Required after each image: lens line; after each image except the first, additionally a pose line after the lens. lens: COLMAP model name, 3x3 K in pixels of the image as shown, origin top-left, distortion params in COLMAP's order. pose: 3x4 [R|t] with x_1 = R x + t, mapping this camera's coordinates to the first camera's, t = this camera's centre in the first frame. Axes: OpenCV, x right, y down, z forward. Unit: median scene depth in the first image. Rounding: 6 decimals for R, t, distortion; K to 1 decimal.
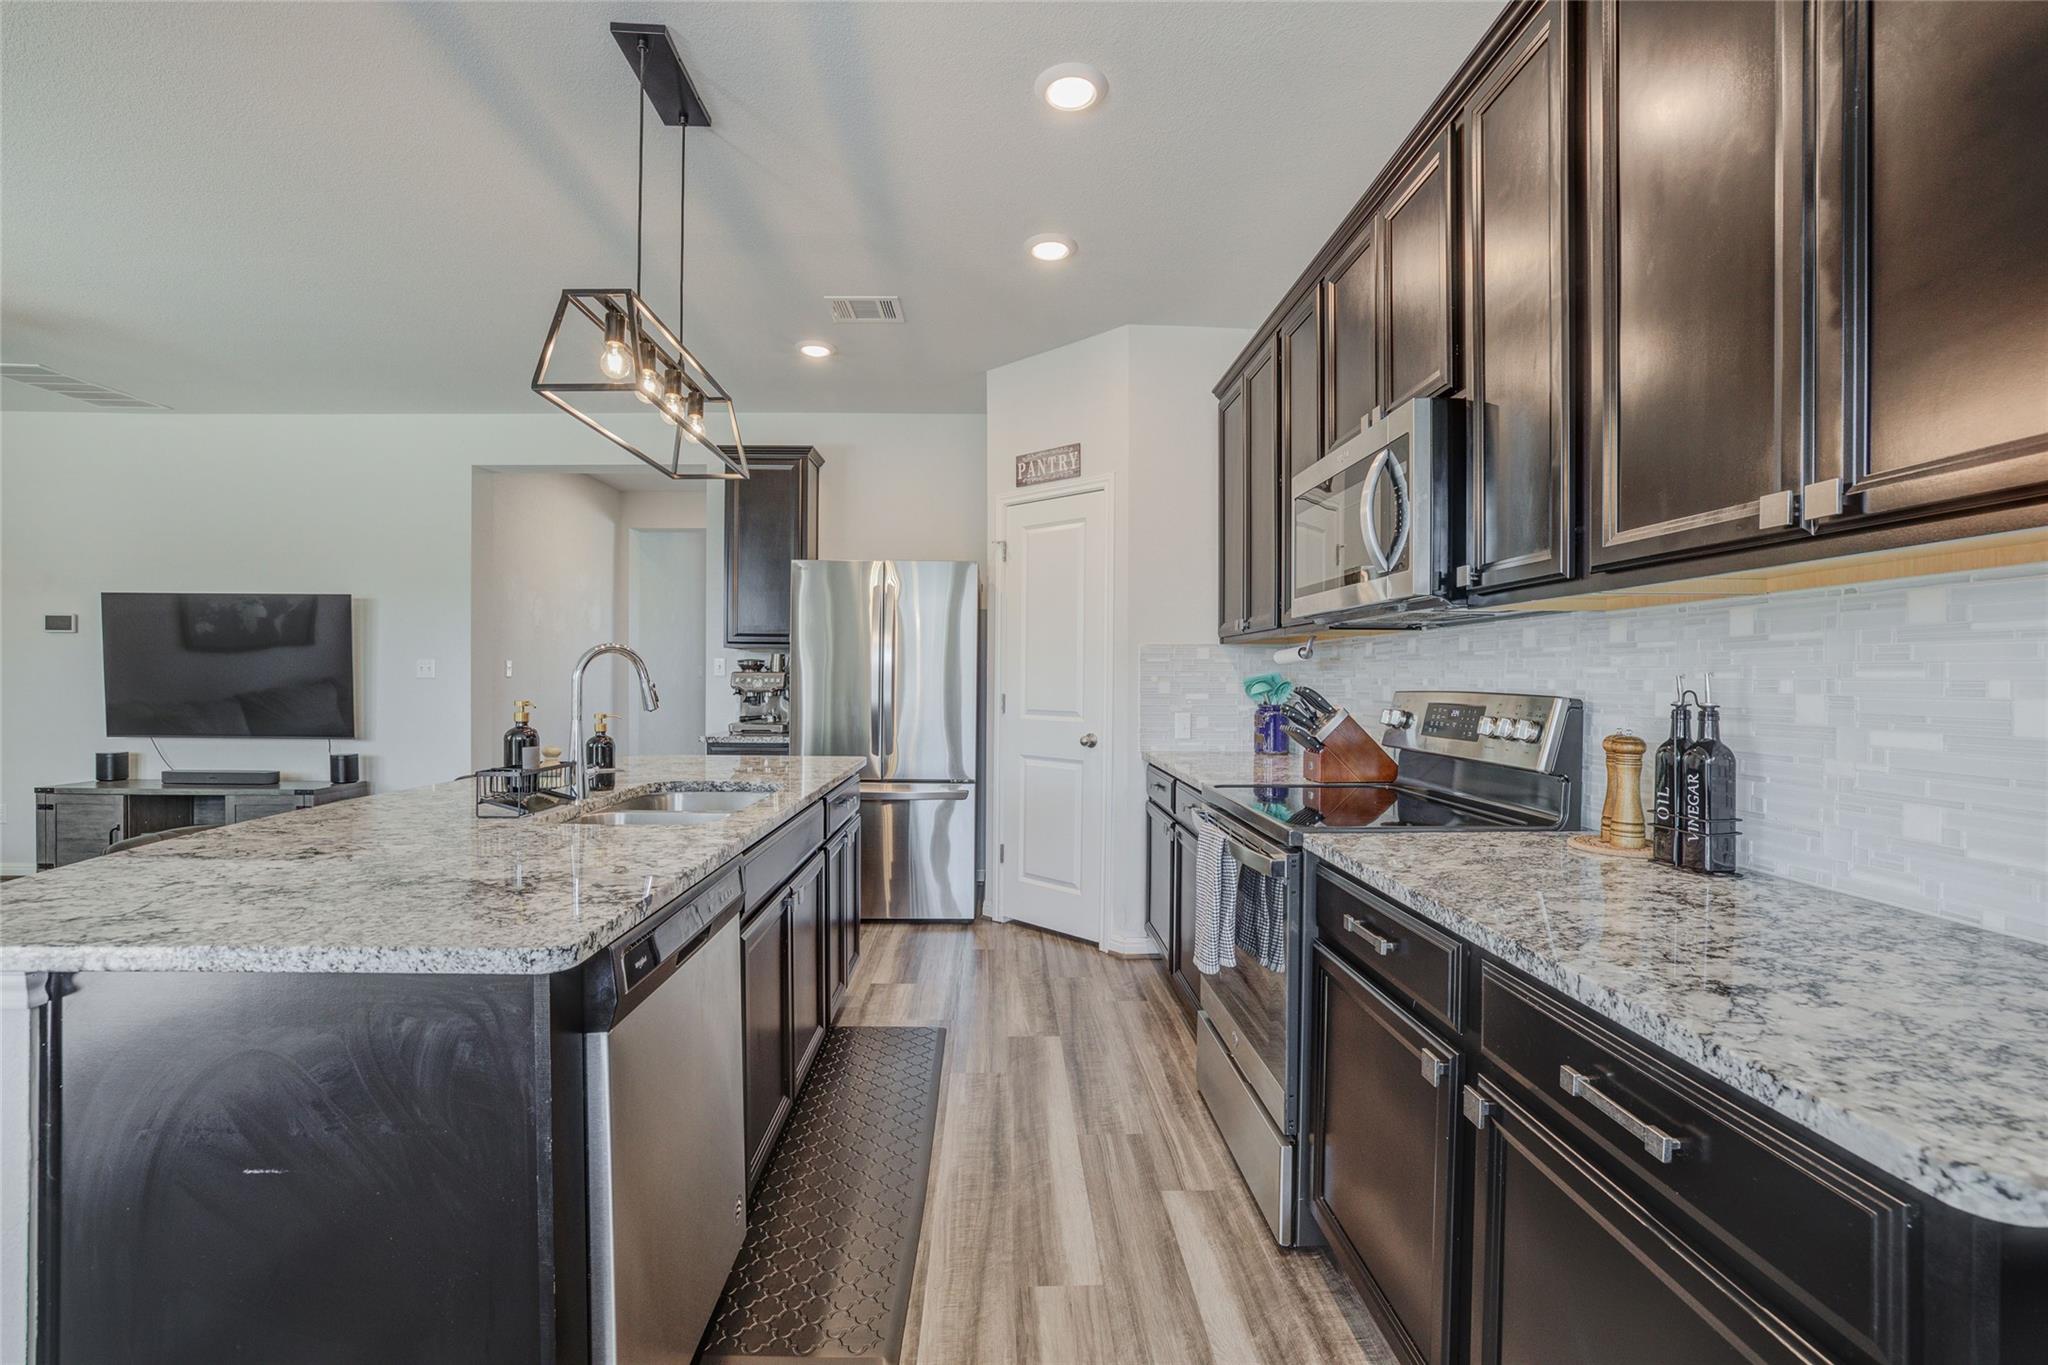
lens RADIAL K [[872.7, 0, 1015.8], [0, 872.7, 683.2], [0, 0, 1]] dist [-0.046592, 0.017377]
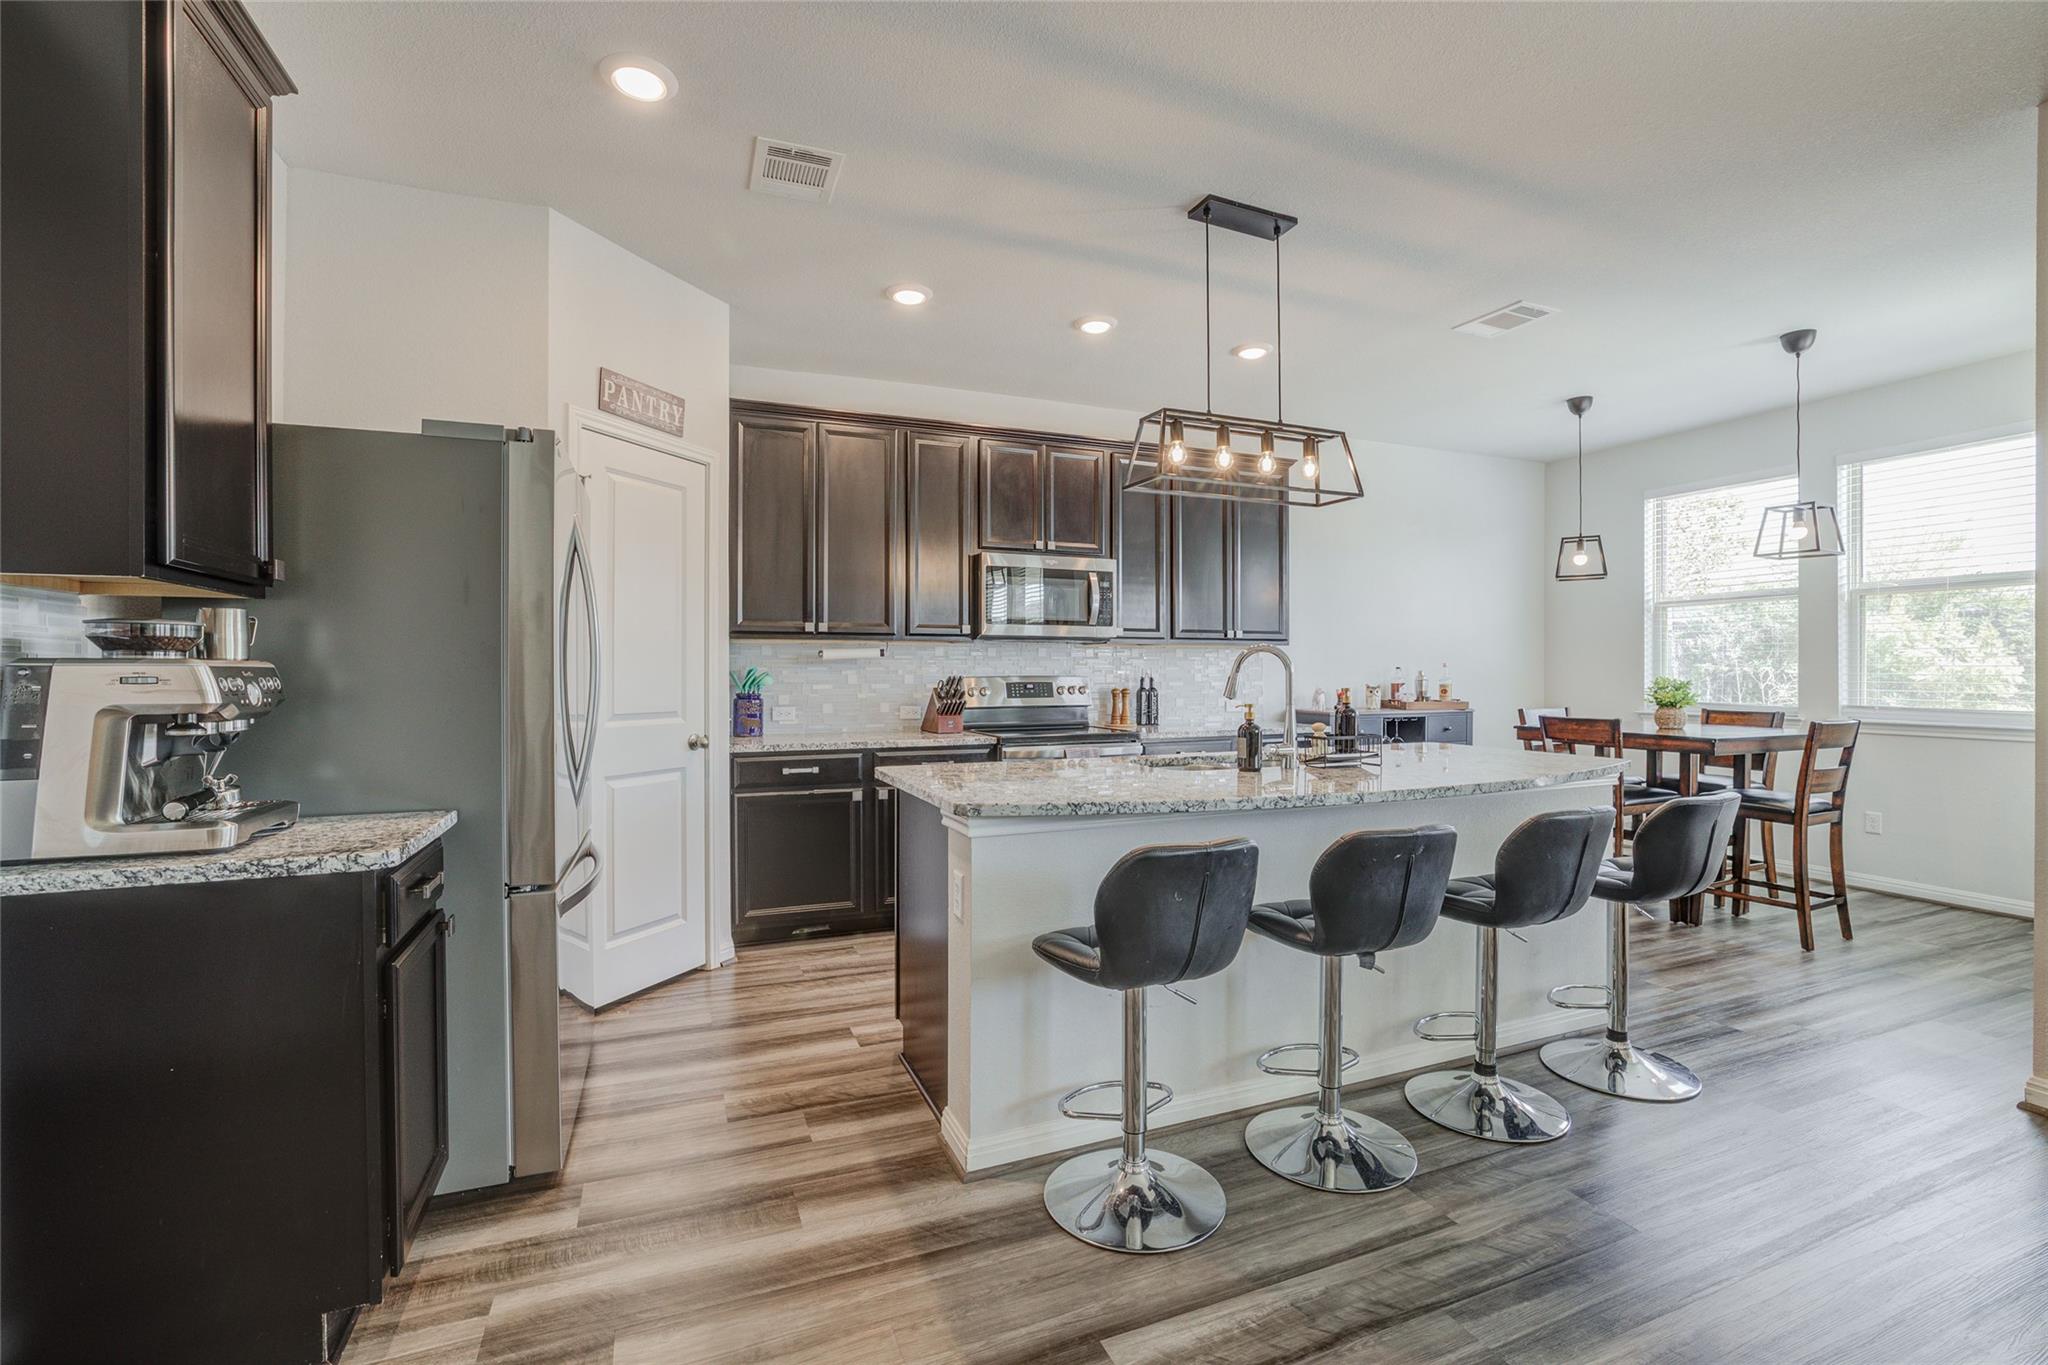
lens RADIAL K [[887.0, 0, 1016.6], [0, 887.0, 672.2], [0, 0, 1]] dist [-0.047552, 0.000012]
pose [[-0.350078, -0.003444, 0.936714, -0.831793], [0.008797, 0.999937, 0.006964, -0.008332], [-0.936679, 0.010678, -0.350026, 0.965821]]
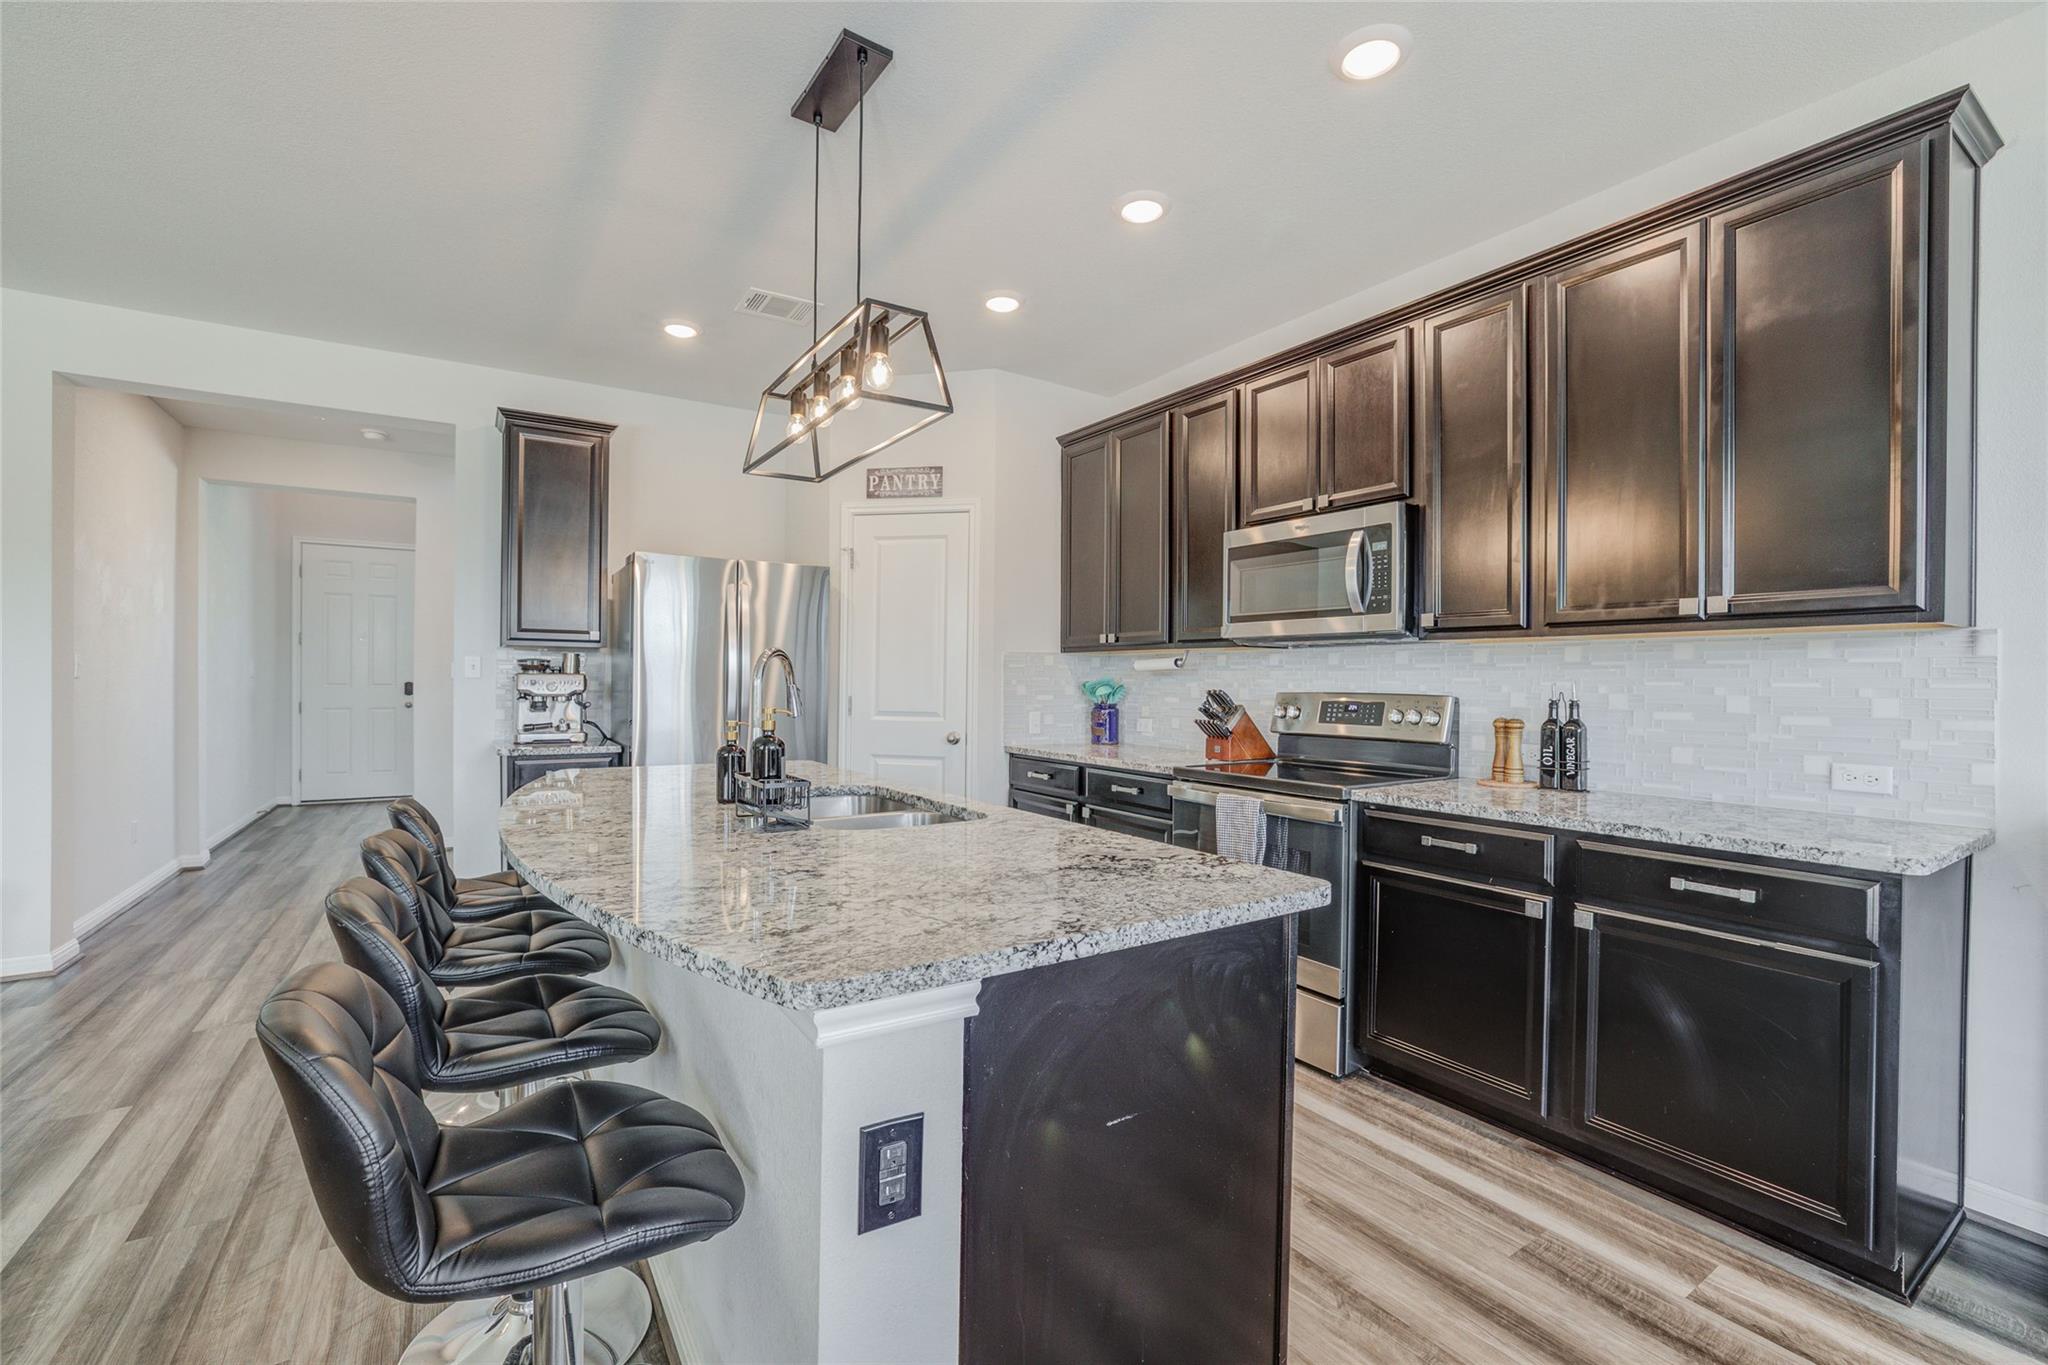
lens RADIAL K [[872.7, 0, 1015.8], [0, 872.7, 683.2], [0, 0, 1]] dist [-0.046592, 0.017377]
pose [[0.852804, -0.000592, 0.522231, -0.405529], [0.000463, 1.000000, 0.000378, -0.004017], [-0.522231, -0.000080, 0.852804, 0.018894]]
